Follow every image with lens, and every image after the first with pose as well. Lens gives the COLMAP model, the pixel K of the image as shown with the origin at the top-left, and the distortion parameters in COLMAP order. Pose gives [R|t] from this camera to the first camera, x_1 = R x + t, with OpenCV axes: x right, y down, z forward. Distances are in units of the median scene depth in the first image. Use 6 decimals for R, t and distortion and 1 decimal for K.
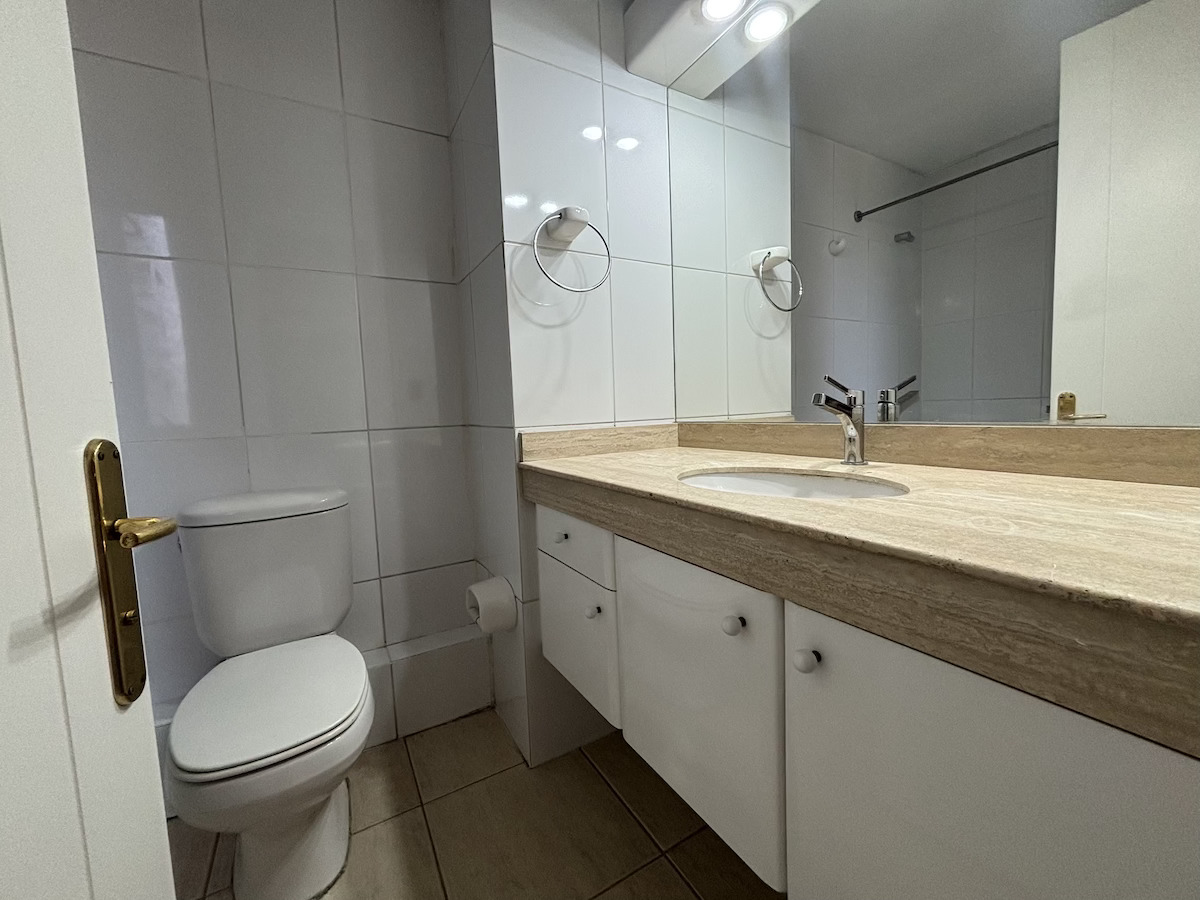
lens RADIAL K [[485.5, 0, 599.1], [0, 485.5, 447.6], [0, 0, 1]] dist [0.001078, -0.000063]
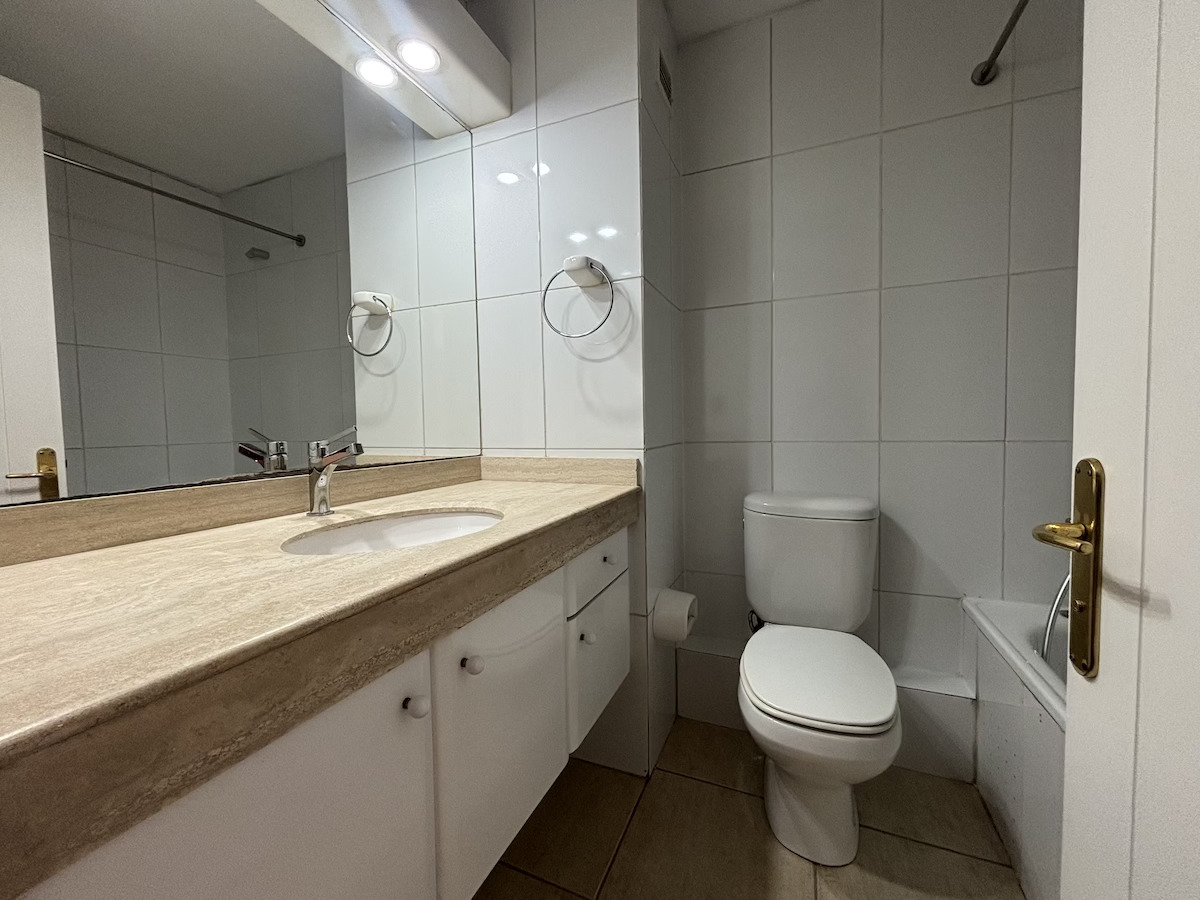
lens RADIAL K [[485.5, 0, 599.1], [0, 485.5, 447.6], [0, 0, 1]] dist [0.001078, -0.000063]
pose [[0.604090, 0.066423, -0.794143, 1.150037], [-0.072956, 0.996945, 0.027889, -0.116252], [0.793570, 0.041091, 0.607090, 0.591444]]
